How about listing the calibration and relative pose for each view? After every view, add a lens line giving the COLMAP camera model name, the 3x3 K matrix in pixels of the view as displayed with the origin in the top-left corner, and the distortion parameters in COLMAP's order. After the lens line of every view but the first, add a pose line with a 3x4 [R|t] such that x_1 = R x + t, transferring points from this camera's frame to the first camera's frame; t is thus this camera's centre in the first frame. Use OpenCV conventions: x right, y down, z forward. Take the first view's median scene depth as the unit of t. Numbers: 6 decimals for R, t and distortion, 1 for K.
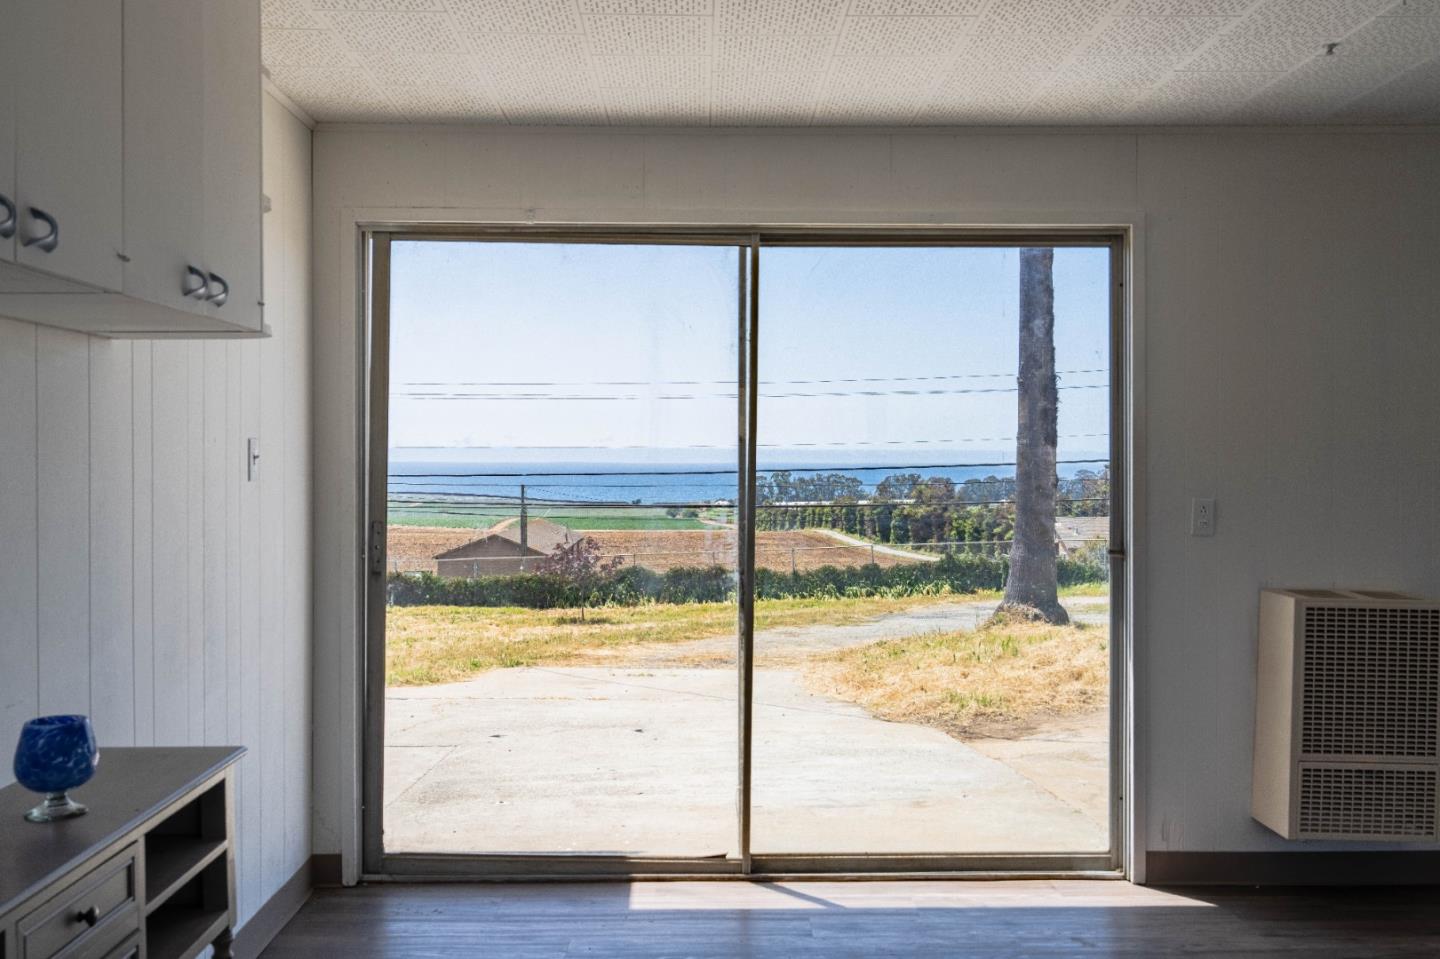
lens RADIAL K [[975.6, 0, 720.0], [0, 975.6, 479.5], [0, 0, 1]] dist [-0.000960, -0.000746]
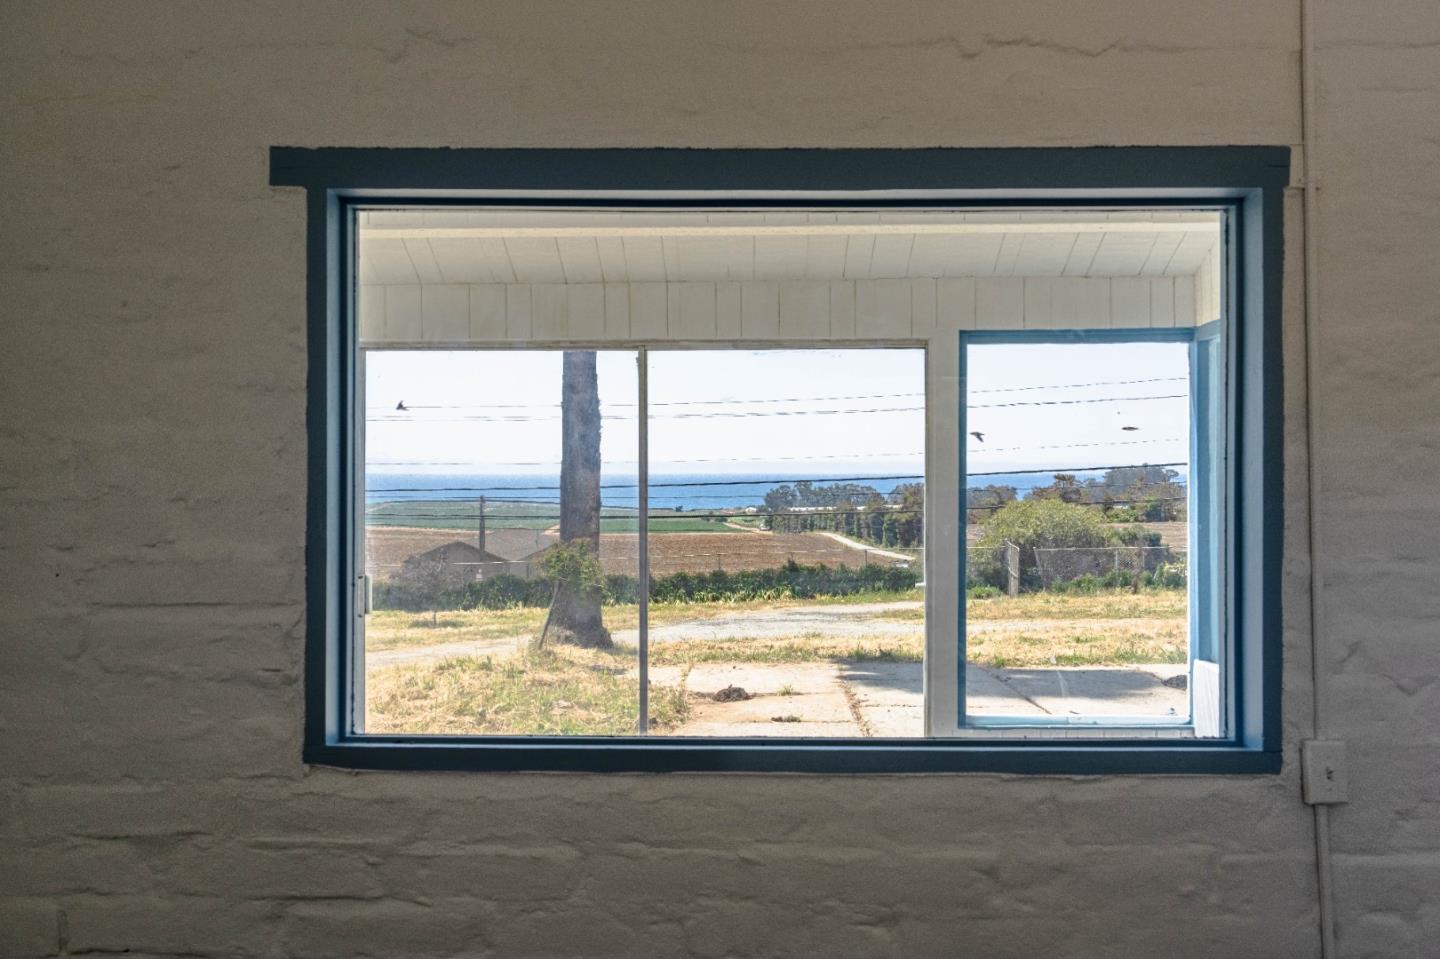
lens RADIAL K [[860.5, 0, 720.0], [0, 860.5, 479.5], [0, 0, 1]] dist [-0.002358, -0.000642]
pose [[0.999356, -0.004510, -0.035587, 0.188820], [0.004150, 0.999940, -0.010180, -0.005429], [0.035631, 0.010026, 0.999315, 0.040682]]
